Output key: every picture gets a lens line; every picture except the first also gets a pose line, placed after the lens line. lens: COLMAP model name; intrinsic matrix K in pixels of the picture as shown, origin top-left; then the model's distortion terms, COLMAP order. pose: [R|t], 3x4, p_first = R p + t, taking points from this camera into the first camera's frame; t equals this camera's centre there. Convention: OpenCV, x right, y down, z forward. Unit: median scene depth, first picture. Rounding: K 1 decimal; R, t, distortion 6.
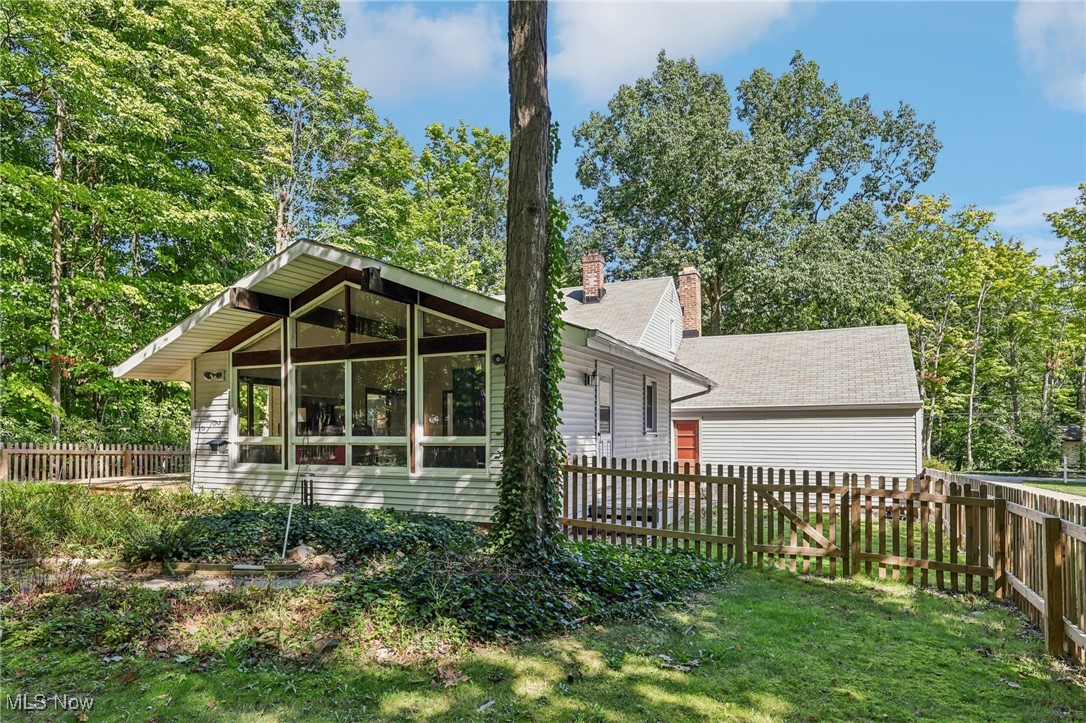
lens RADIAL K [[733.8, 0, 544.8], [0, 733.8, 410.0], [0, 0, 1]] dist [0.029892, 0.001151]
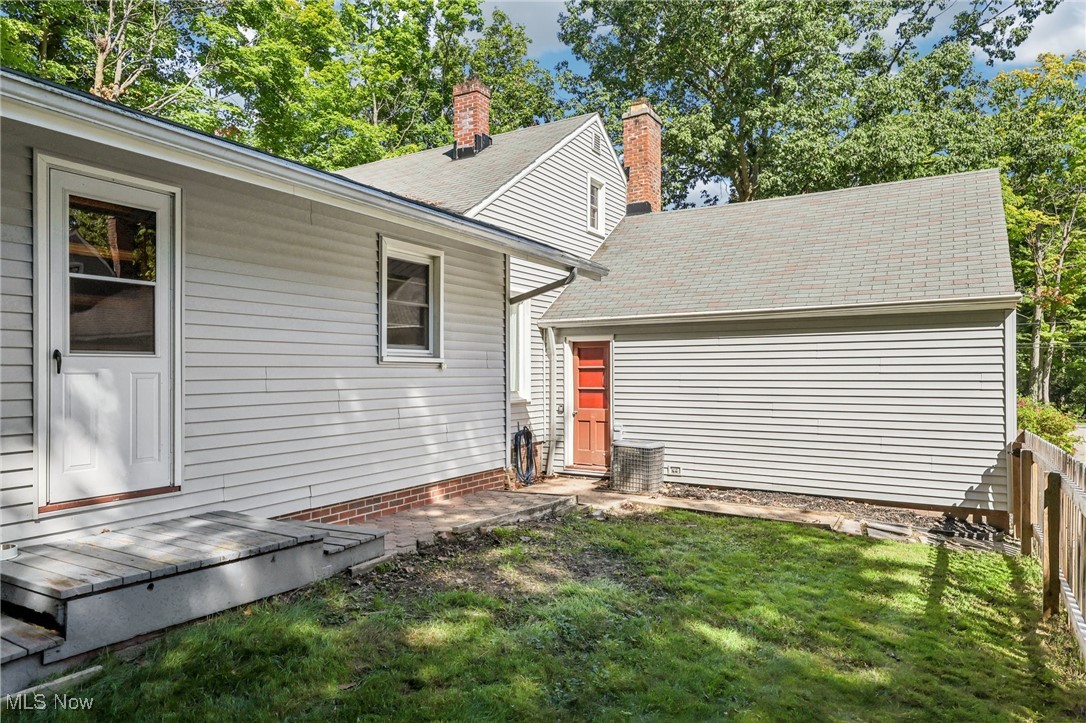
lens RADIAL K [[715.2, 0, 542.7], [0, 715.2, 379.1], [0, 0, 1]] dist [-0.001379, 0.027690]
pose [[0.990885, -0.000356, -0.134708, 0.195704], [0.005999, 0.999121, 0.041480, 0.016865], [0.134575, -0.041910, 0.990017, 0.363404]]
